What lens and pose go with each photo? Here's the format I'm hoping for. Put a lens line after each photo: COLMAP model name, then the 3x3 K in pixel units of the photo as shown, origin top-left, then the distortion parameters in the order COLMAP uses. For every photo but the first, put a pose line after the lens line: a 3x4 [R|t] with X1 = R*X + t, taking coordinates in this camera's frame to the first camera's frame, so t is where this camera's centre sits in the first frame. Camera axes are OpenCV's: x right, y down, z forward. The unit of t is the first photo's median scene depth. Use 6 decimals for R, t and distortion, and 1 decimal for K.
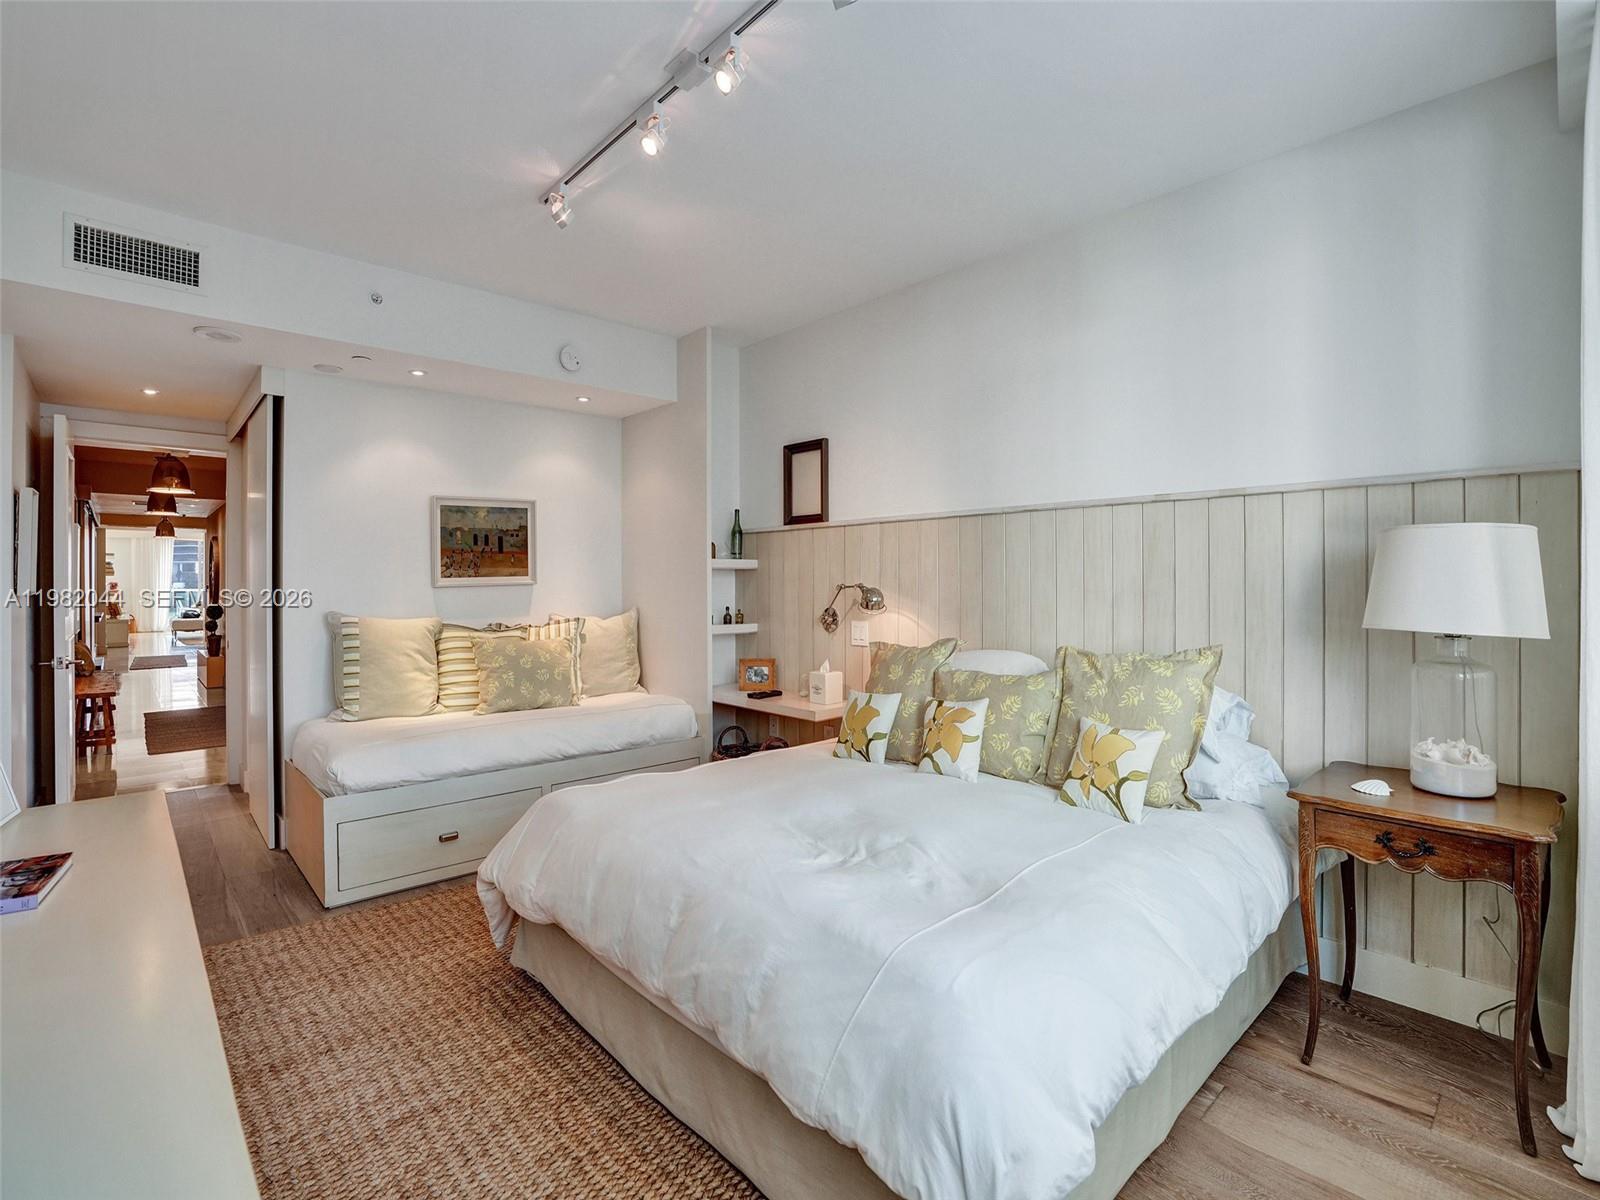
lens RADIAL K [[751.8, 0, 764.8], [0, 751.8, 581.0], [0, 0, 1]] dist [-0.011251, 0.002224]
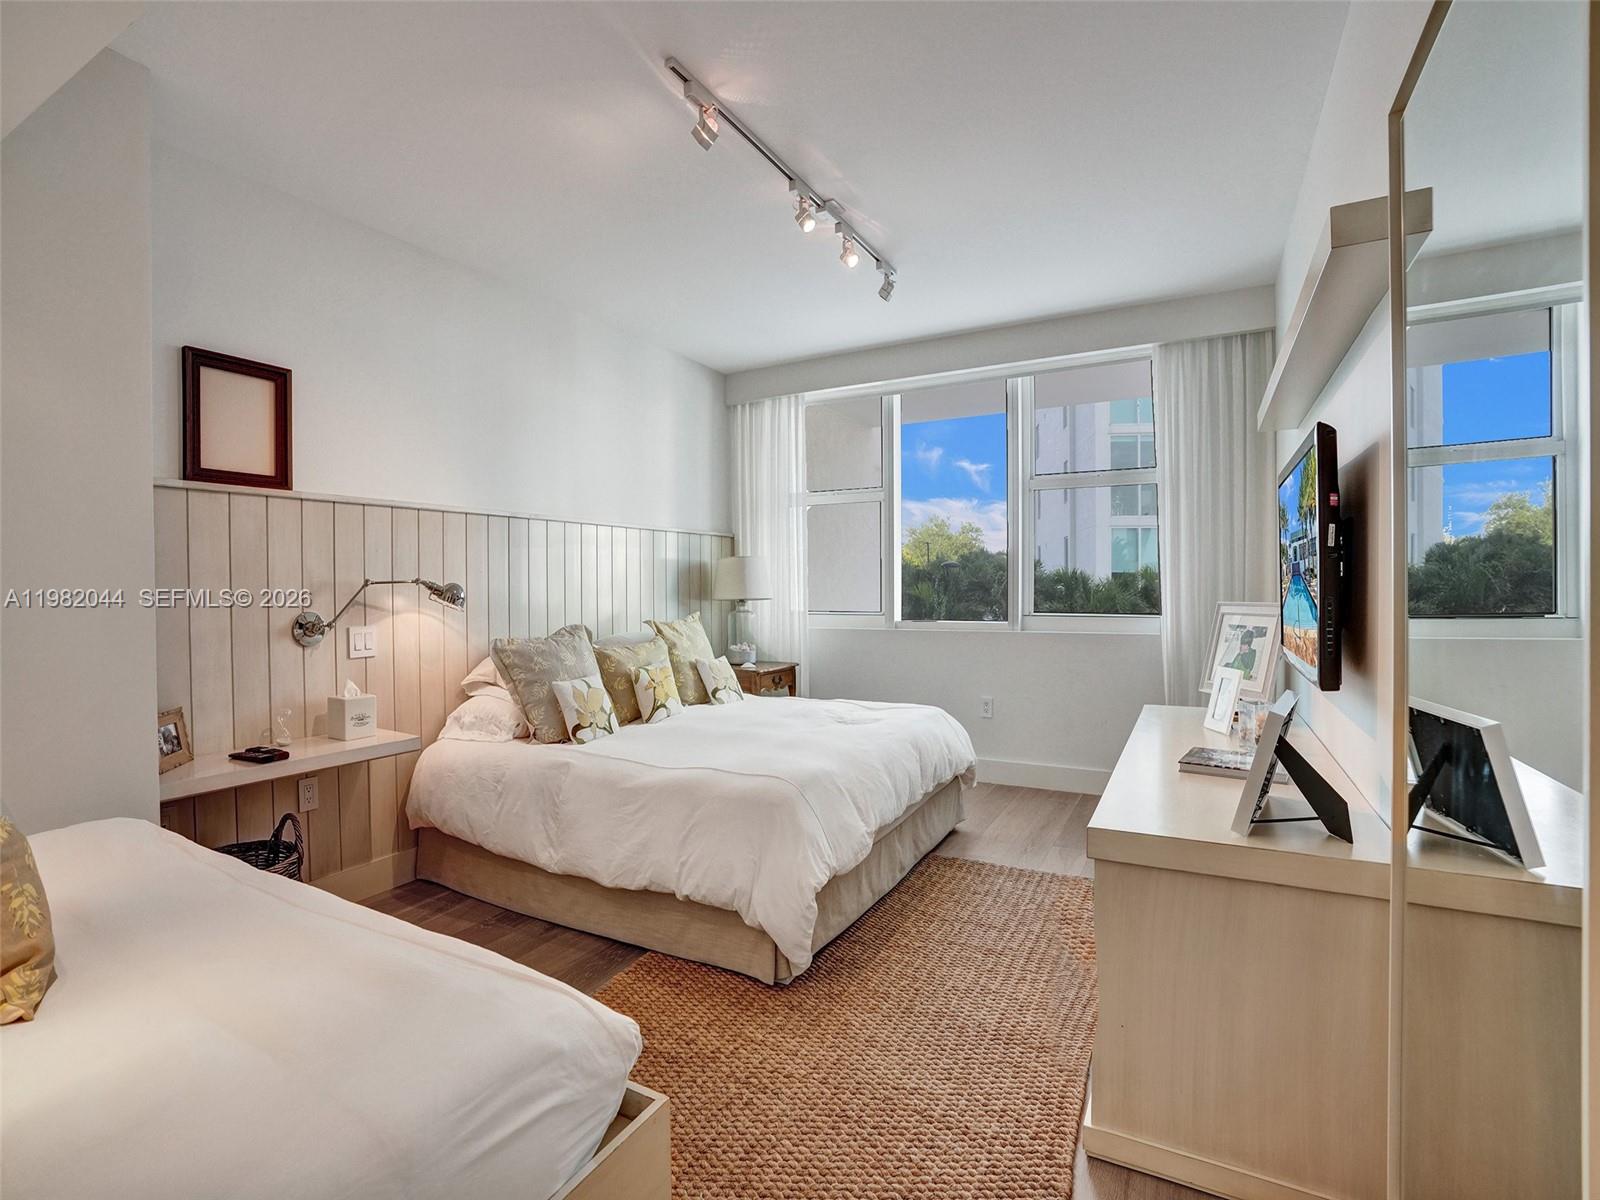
lens RADIAL K [[751.8, 0, 788.0], [0, 751.8, 593.1], [0, 0, 1]] dist [-0.011251, 0.002224]
pose [[-0.311080, 0.001454, 0.950383, -0.737425], [0.008926, 0.999959, 0.001392, 0.020561], [-0.950342, 0.008916, -0.311080, 0.789363]]
